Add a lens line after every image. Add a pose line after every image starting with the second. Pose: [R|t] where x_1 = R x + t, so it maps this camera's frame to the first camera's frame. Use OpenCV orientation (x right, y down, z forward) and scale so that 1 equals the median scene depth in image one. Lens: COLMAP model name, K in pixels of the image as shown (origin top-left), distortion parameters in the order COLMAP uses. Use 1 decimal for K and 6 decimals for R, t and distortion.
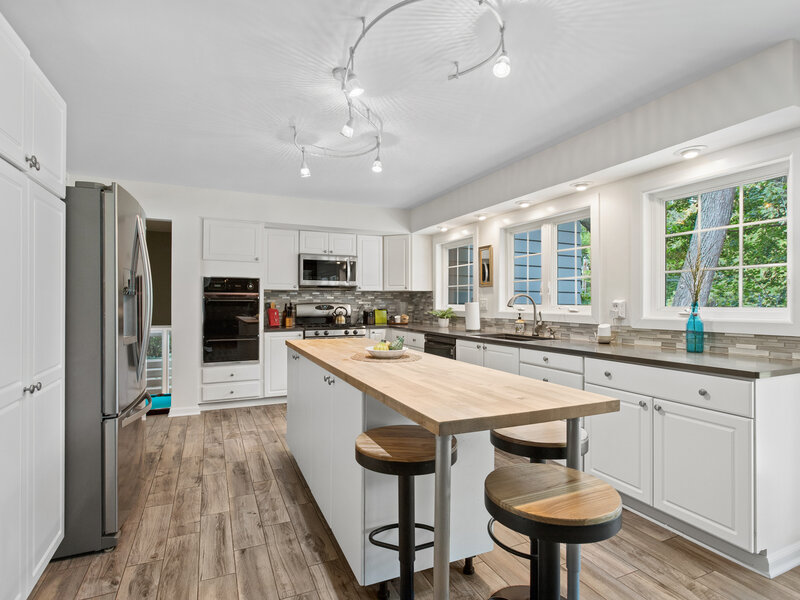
lens RADIAL K [[429.4, 0, 402.5], [0, 429.4, 300.0], [0, 0, 1]] dist [0.001660, 0.003115]
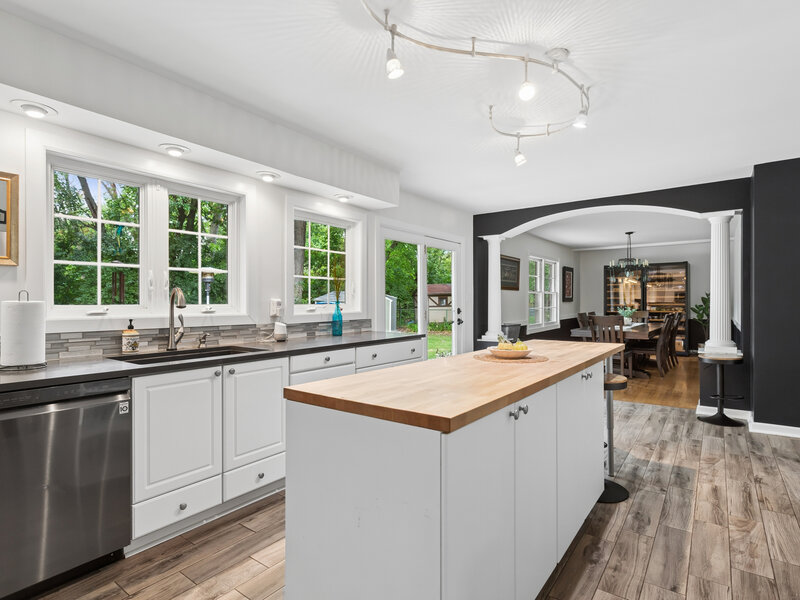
lens RADIAL K [[429.4, 0, 402.0], [0, 429.4, 302.2], [0, 0, 1]] dist [0.001660, 0.003115]
pose [[-0.492231, -0.003284, 0.870459, -0.701718], [-0.005974, 0.999982, 0.000394, 0.008344], [-0.870444, -0.005006, -0.492241, 1.566650]]
